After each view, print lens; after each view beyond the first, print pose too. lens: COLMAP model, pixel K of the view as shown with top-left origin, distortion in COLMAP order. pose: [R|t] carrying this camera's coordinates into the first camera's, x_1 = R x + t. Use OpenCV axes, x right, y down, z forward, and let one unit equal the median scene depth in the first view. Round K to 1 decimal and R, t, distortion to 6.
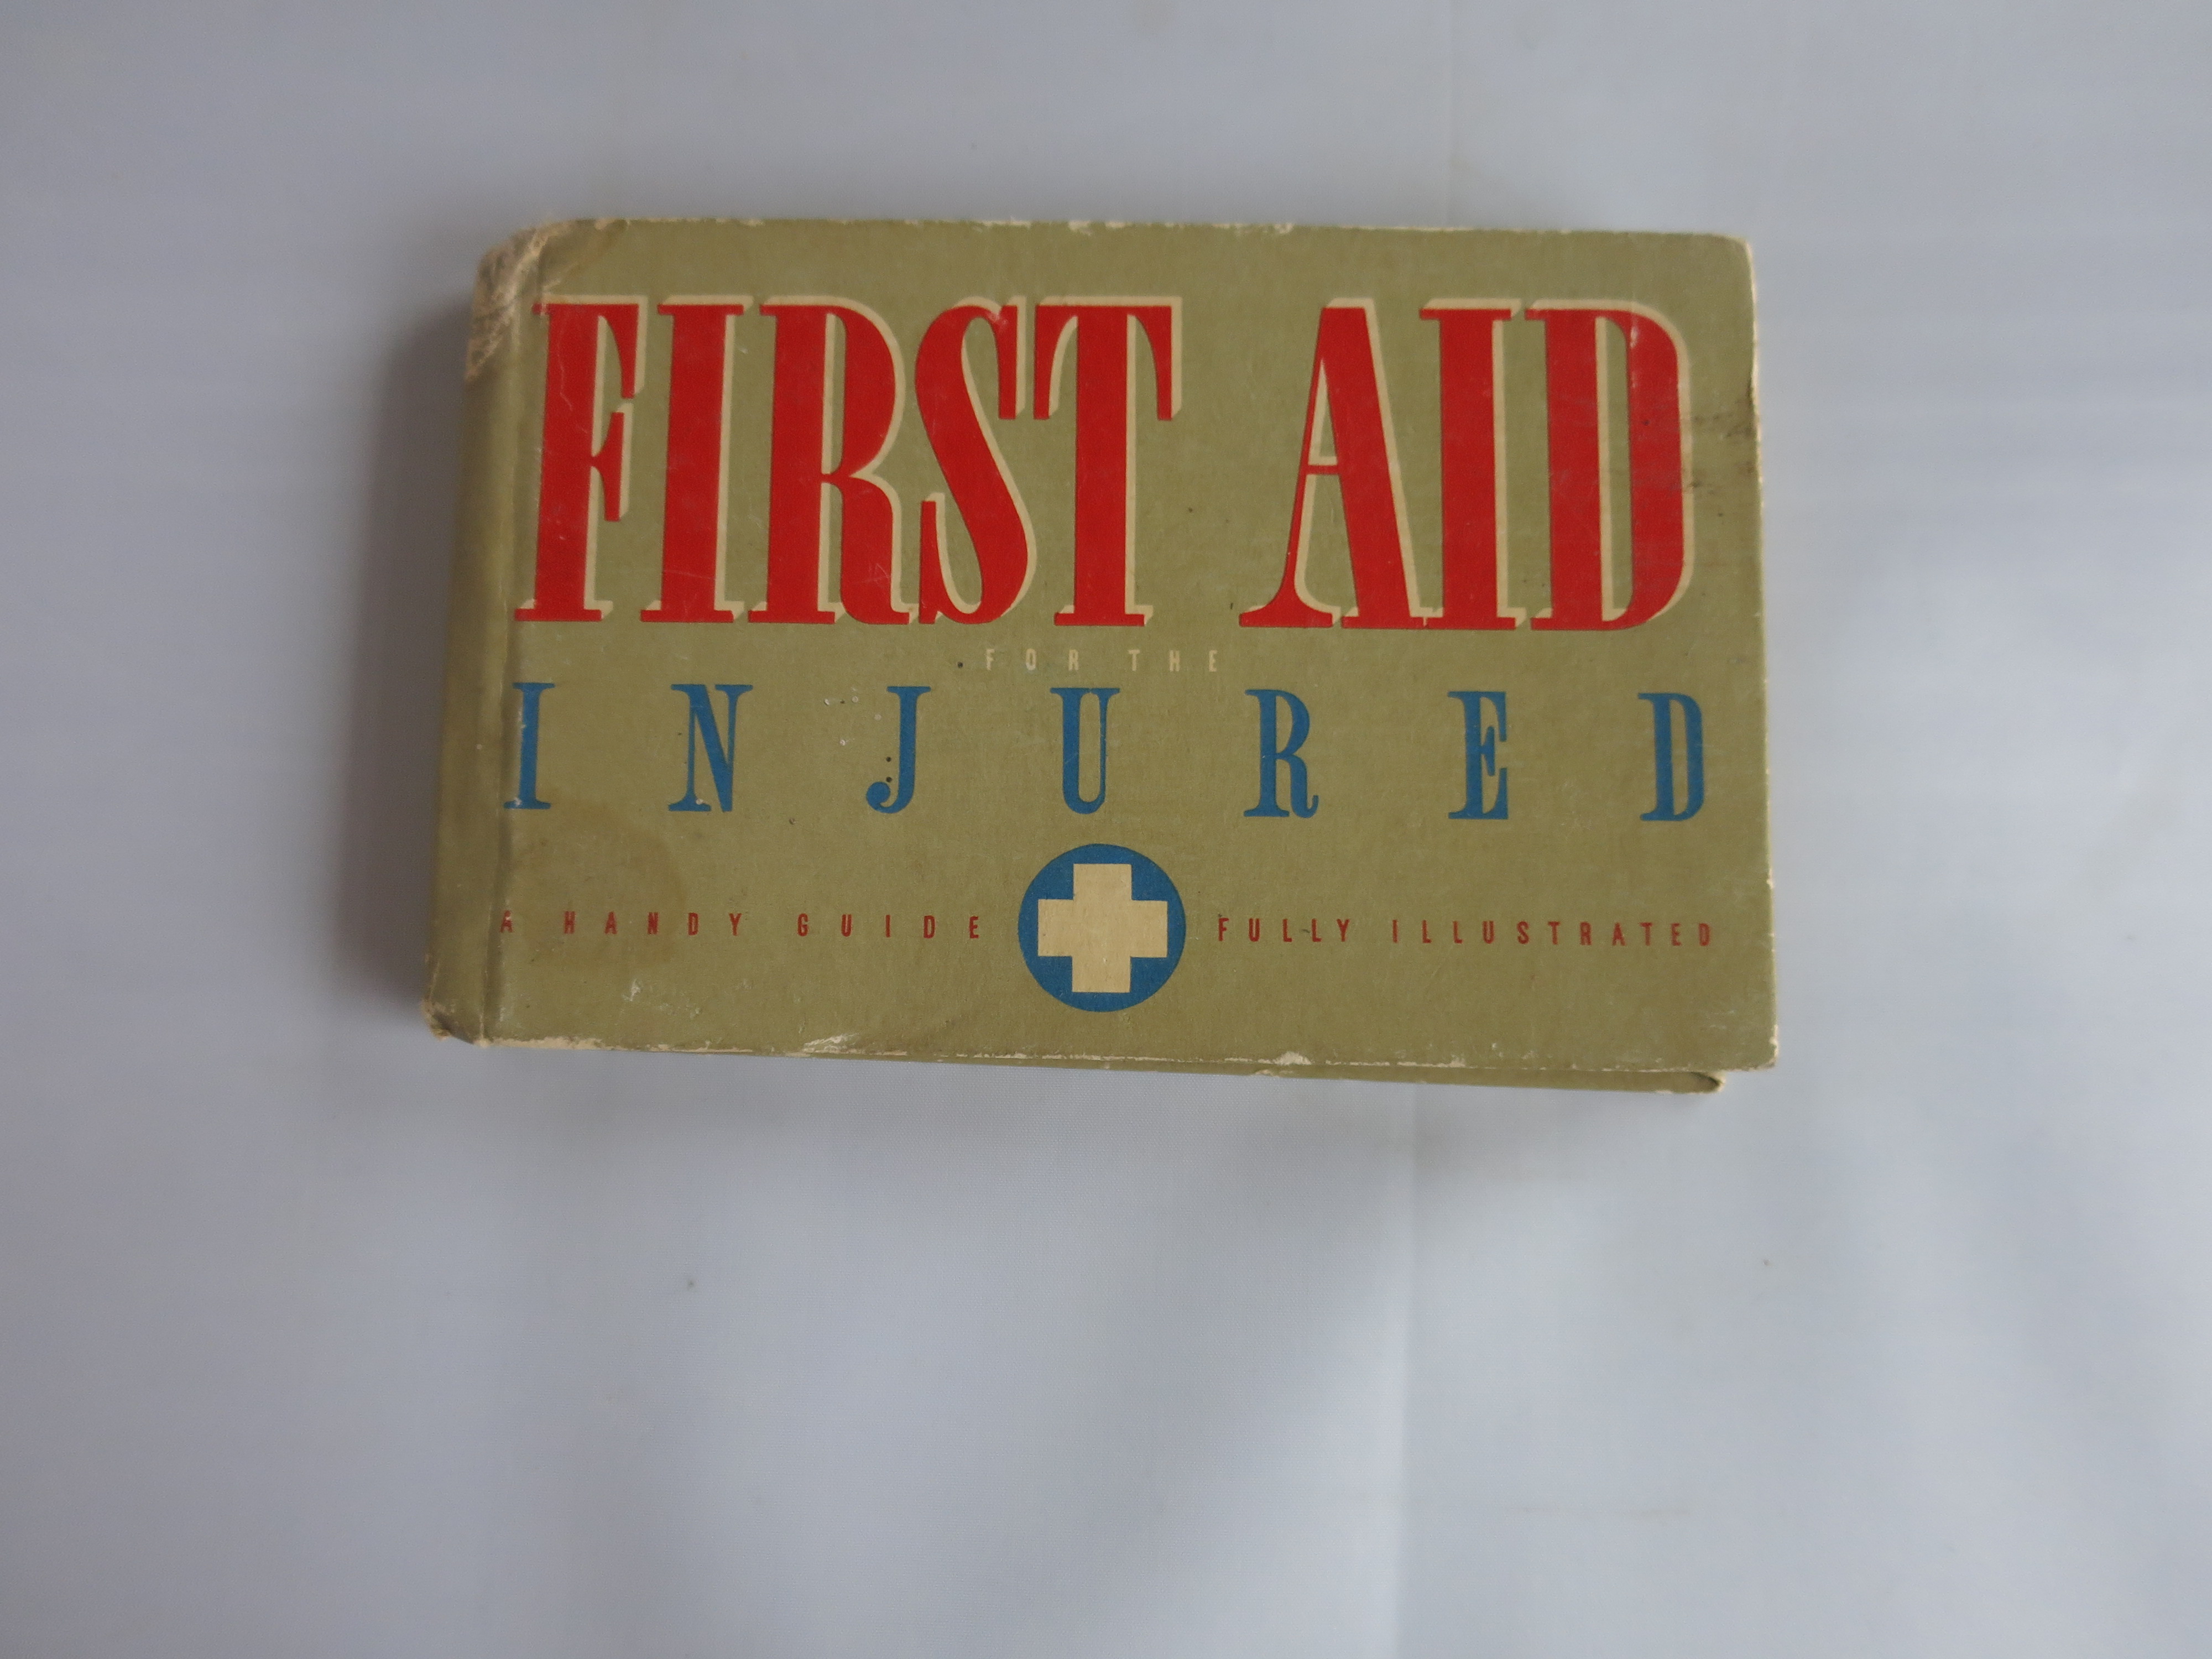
lens RADIAL K [[1615.3, 0, 1106.0], [0, 1615.3, 829.5], [0, 0, 1]] dist [-0.080318, 0.001238]
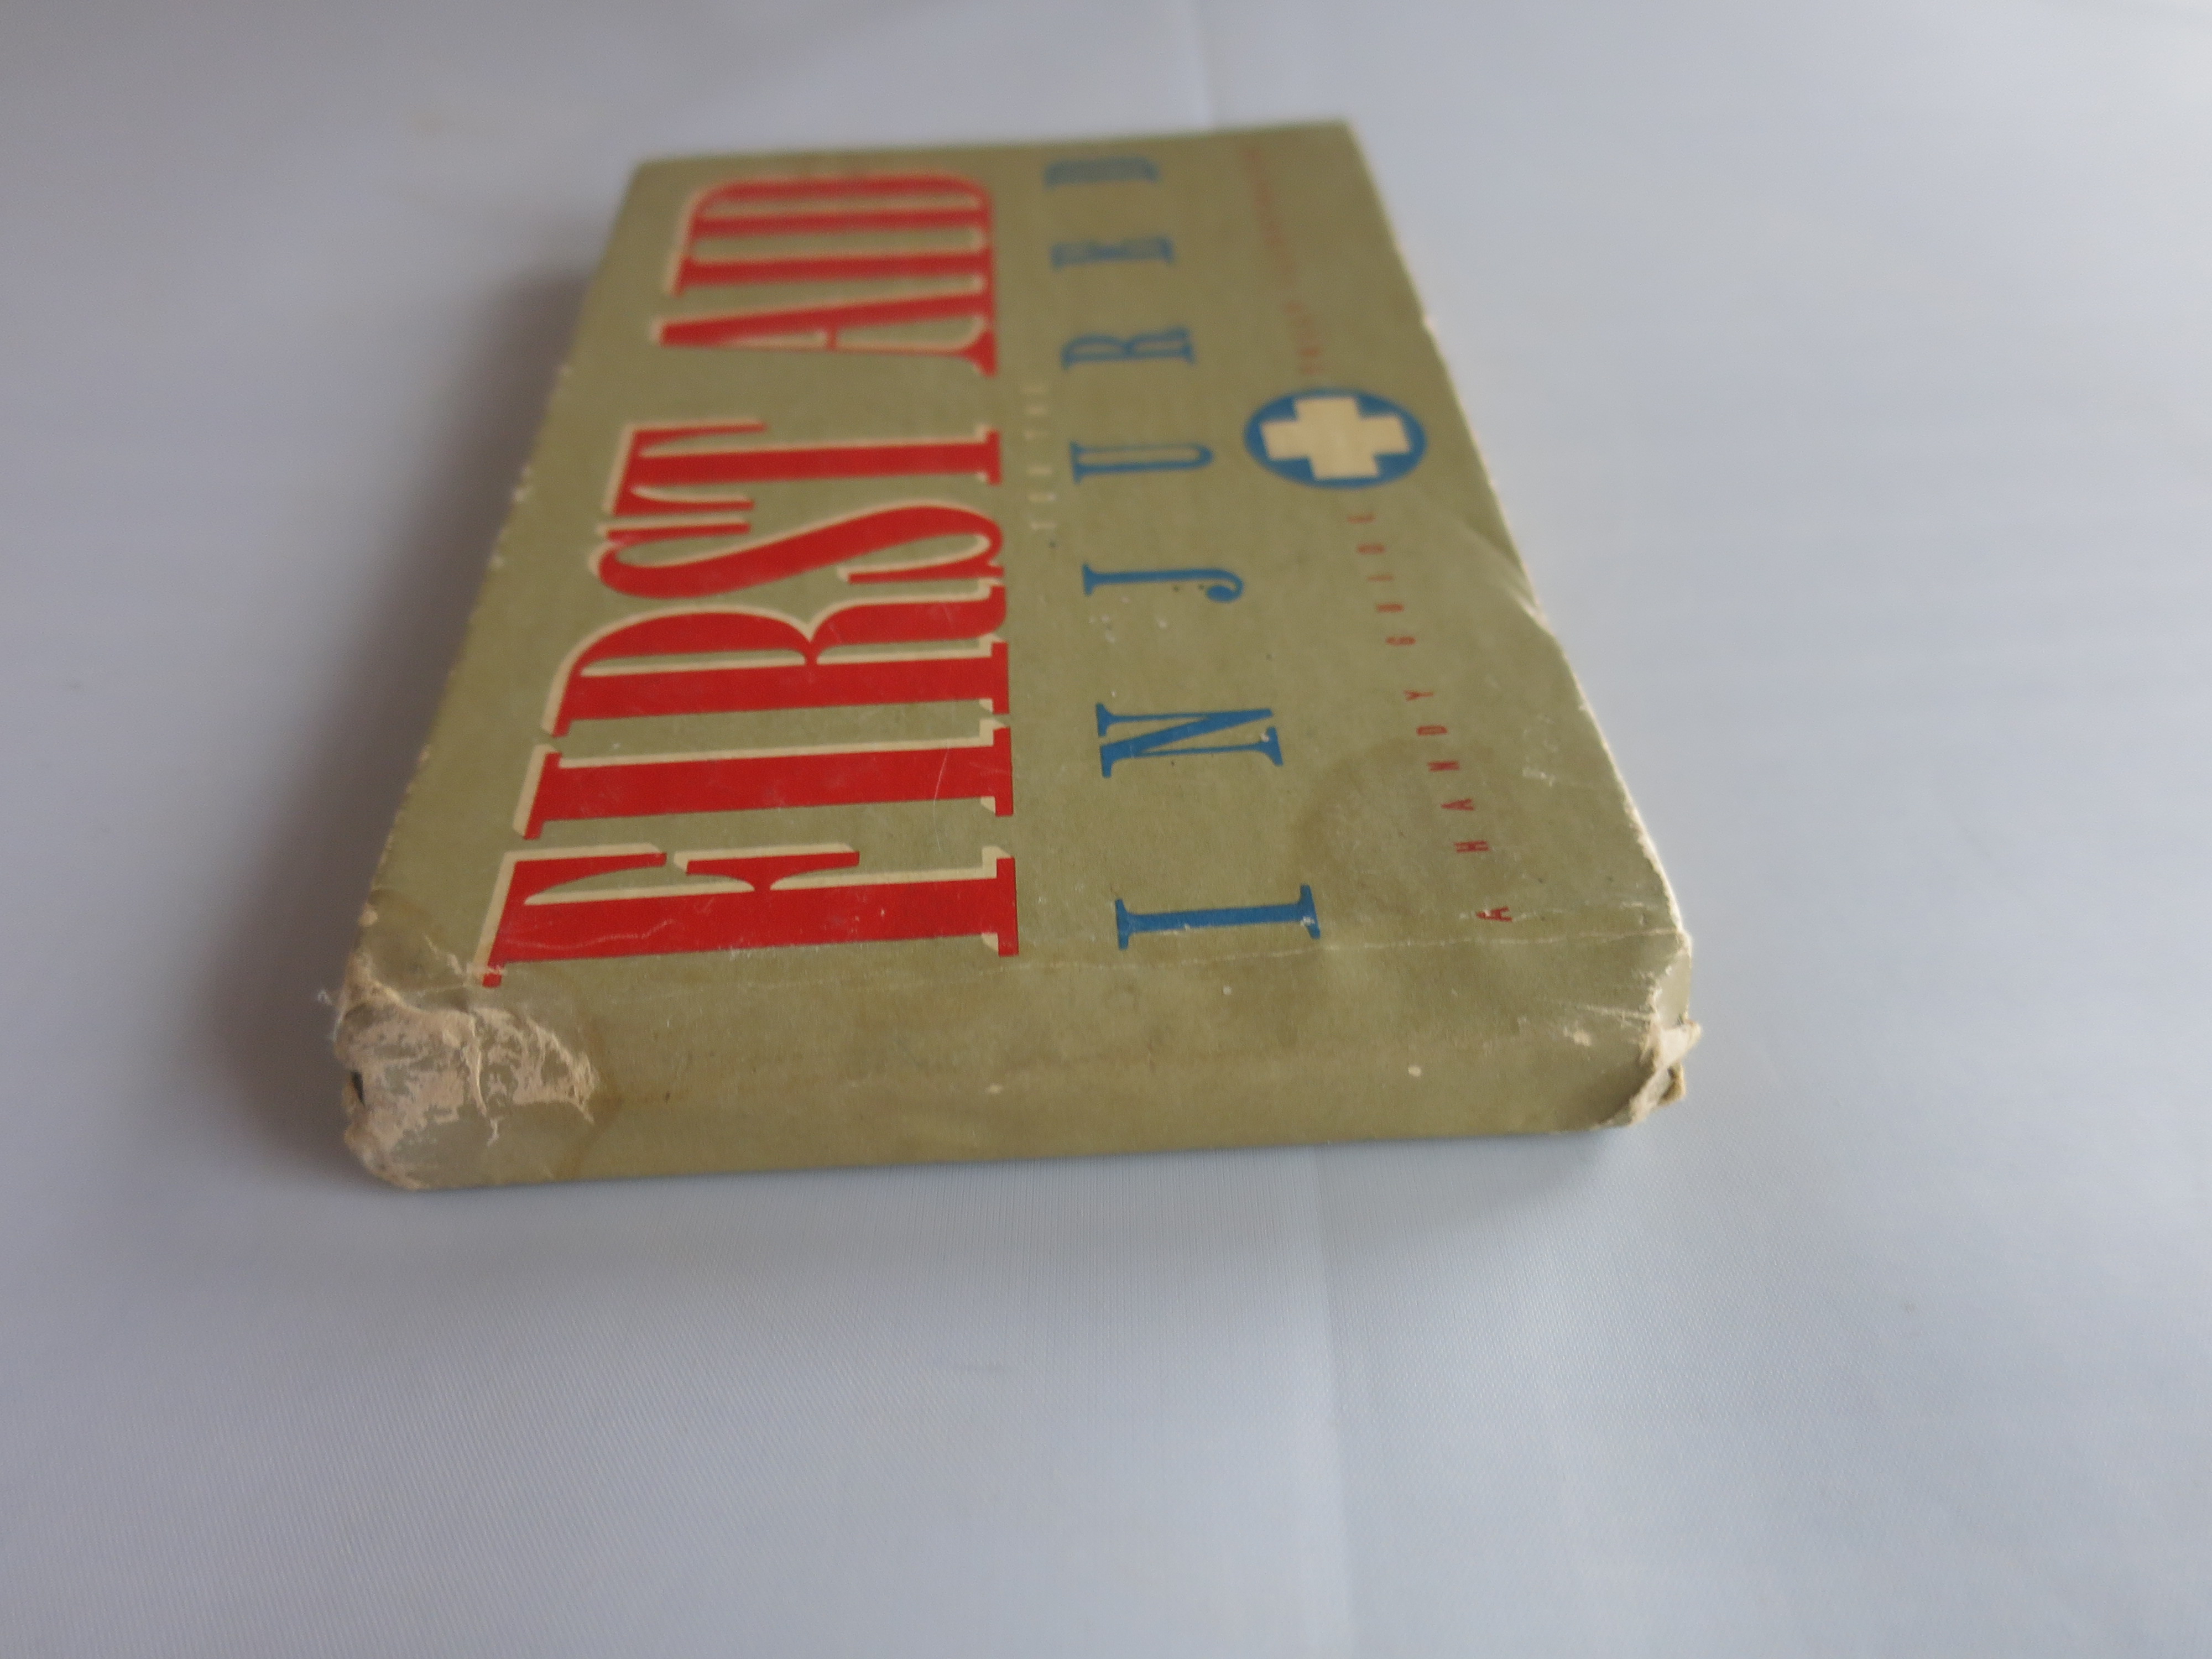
lens RADIAL K [[1615.3, 0, 1106.0], [0, 1615.3, 829.5], [0, 0, 1]] dist [-0.080318, 0.001238]
pose [[-0.077055, -0.704164, 0.705844, -0.780337], [0.993492, 0.005333, 0.113777, -0.168543], [-0.083882, 0.710017, 0.699170, 0.523624]]
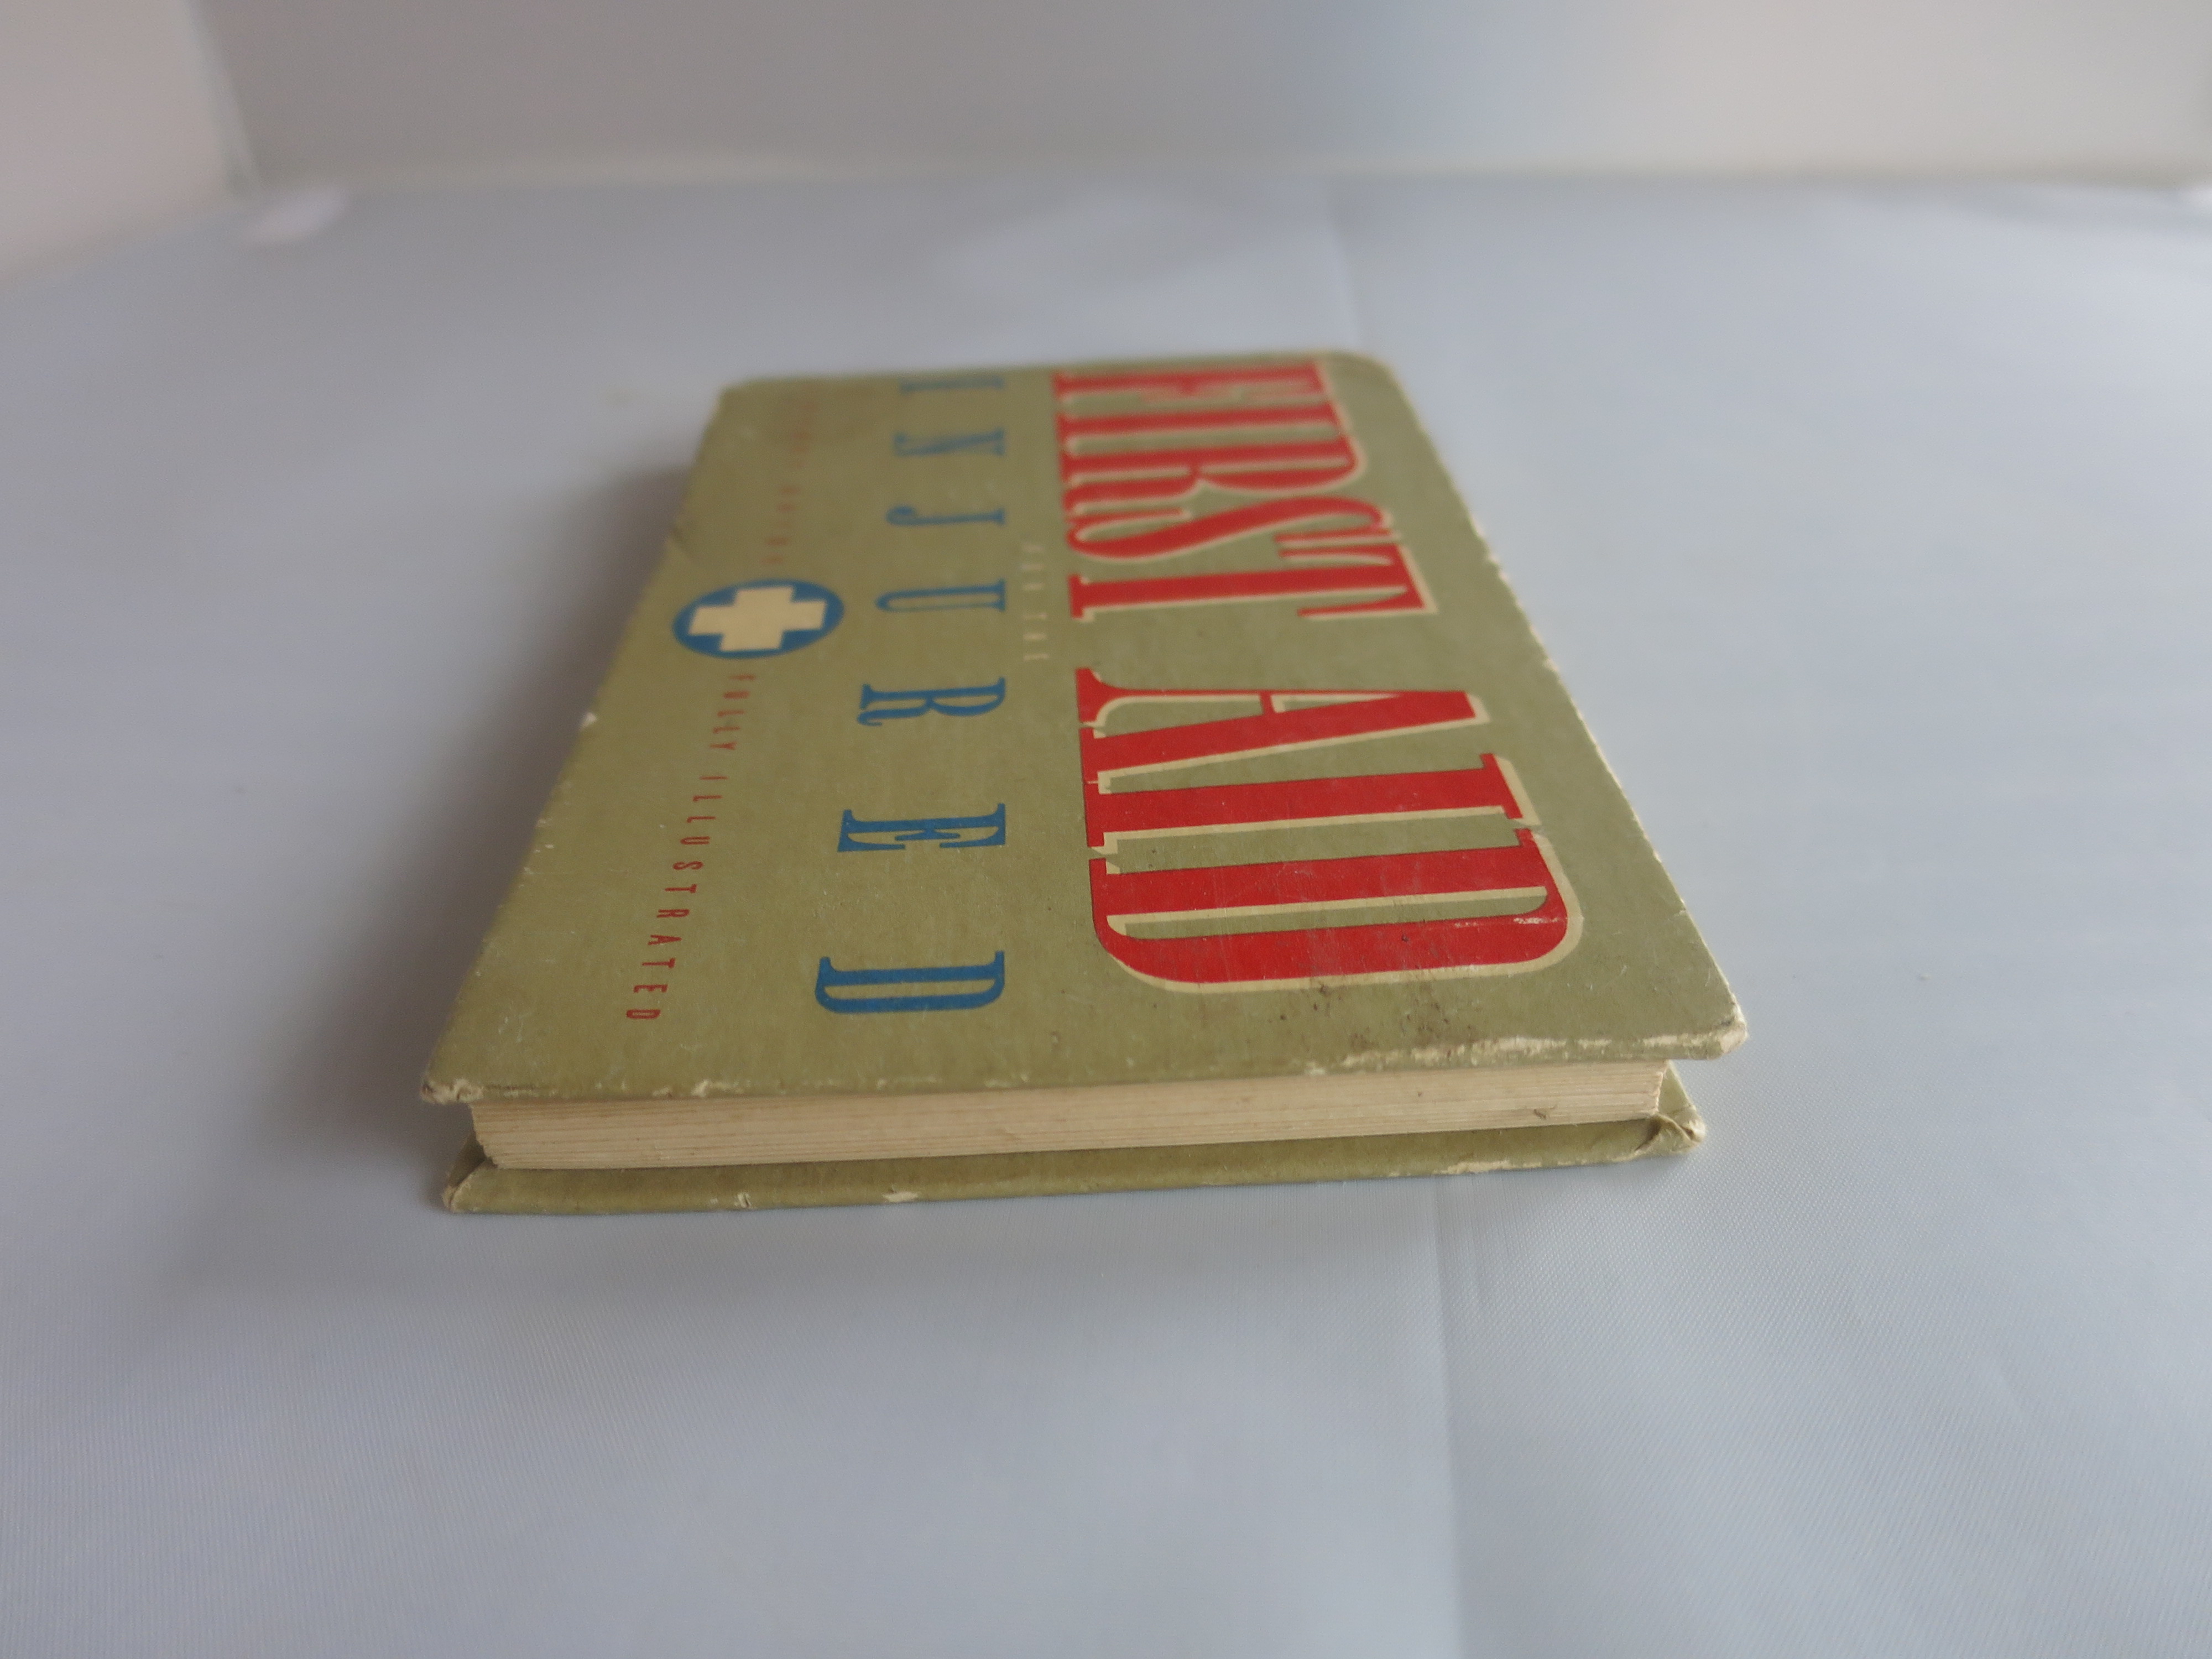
lens RADIAL K [[1615.3, 0, 1106.0], [0, 1615.3, 829.5], [0, 0, 1]] dist [-0.080318, 0.001238]
pose [[0.064394, 0.593749, -0.802069, 0.859746], [-0.990138, 0.138222, 0.022828, -0.151102], [0.124418, 0.792689, 0.596795, 0.536659]]
